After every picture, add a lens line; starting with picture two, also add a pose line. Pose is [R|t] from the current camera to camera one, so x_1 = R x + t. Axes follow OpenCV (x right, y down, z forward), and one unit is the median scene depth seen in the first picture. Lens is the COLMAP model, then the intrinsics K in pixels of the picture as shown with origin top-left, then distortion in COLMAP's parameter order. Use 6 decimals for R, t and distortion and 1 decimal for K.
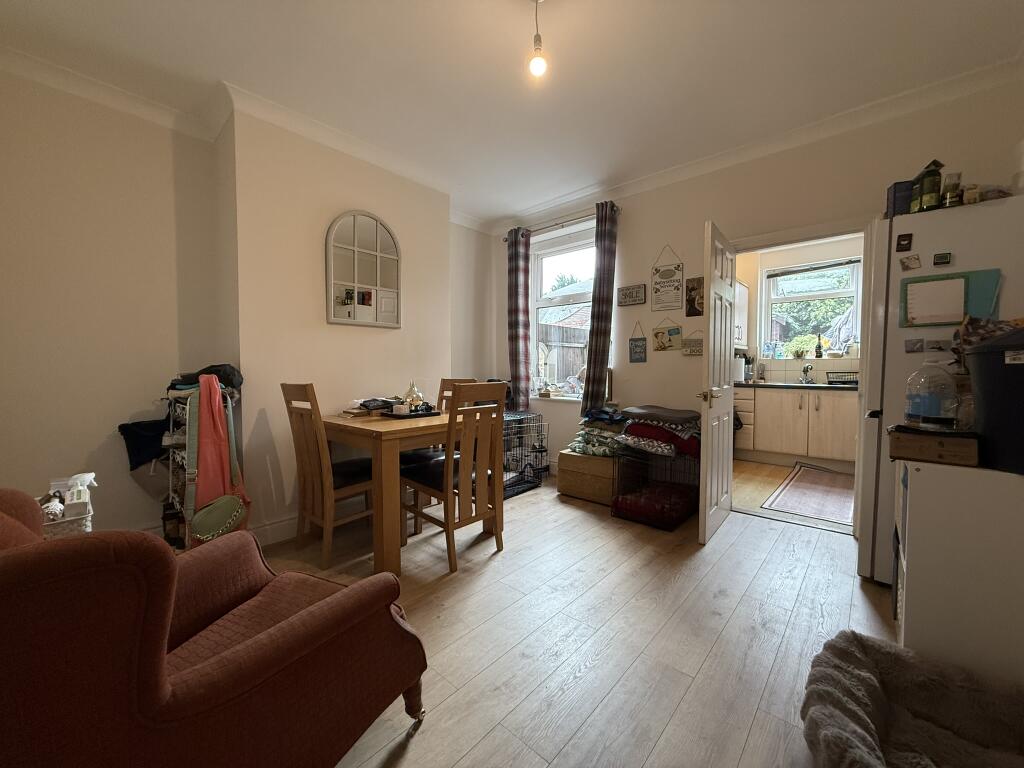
lens RADIAL K [[399.6, 0, 506.5], [0, 399.6, 384.3], [0, 0, 1]] dist [0.001977, 0.000095]
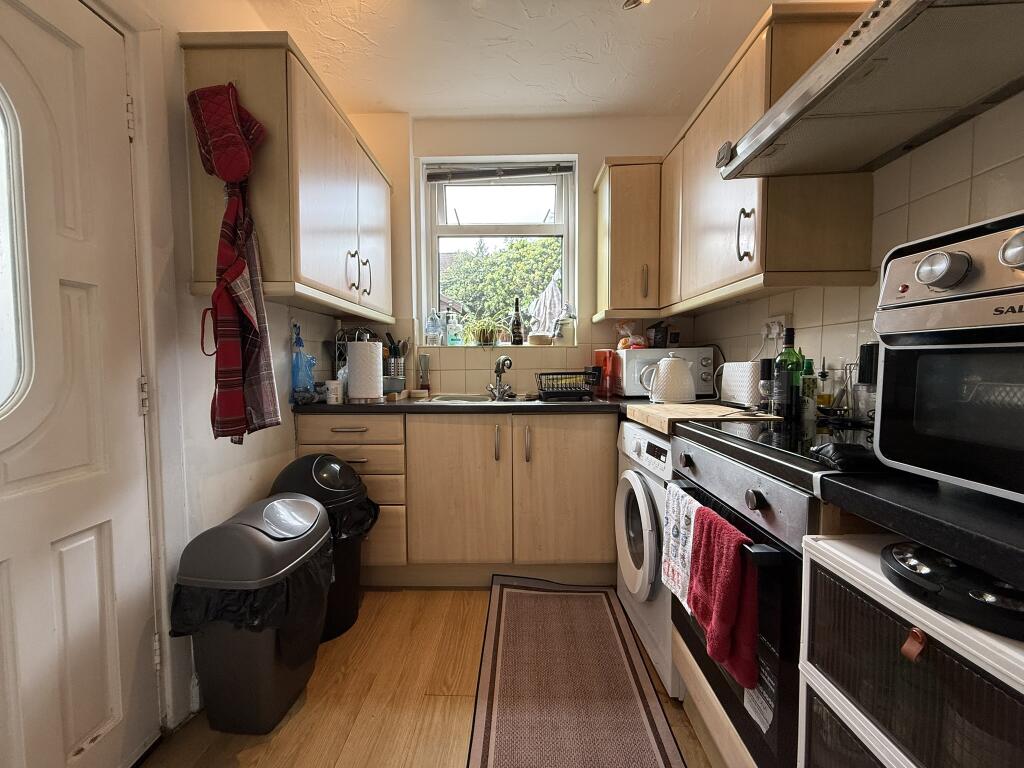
lens RADIAL K [[399.6, 0, 510.4], [0, 399.6, 384.1], [0, 0, 1]] dist [0.001977, 0.000095]
pose [[0.748098, -0.039347, 0.662420, 0.427814], [0.030878, 0.999223, 0.024480, -0.027906], [-0.662869, 0.002141, 0.748732, 0.617169]]
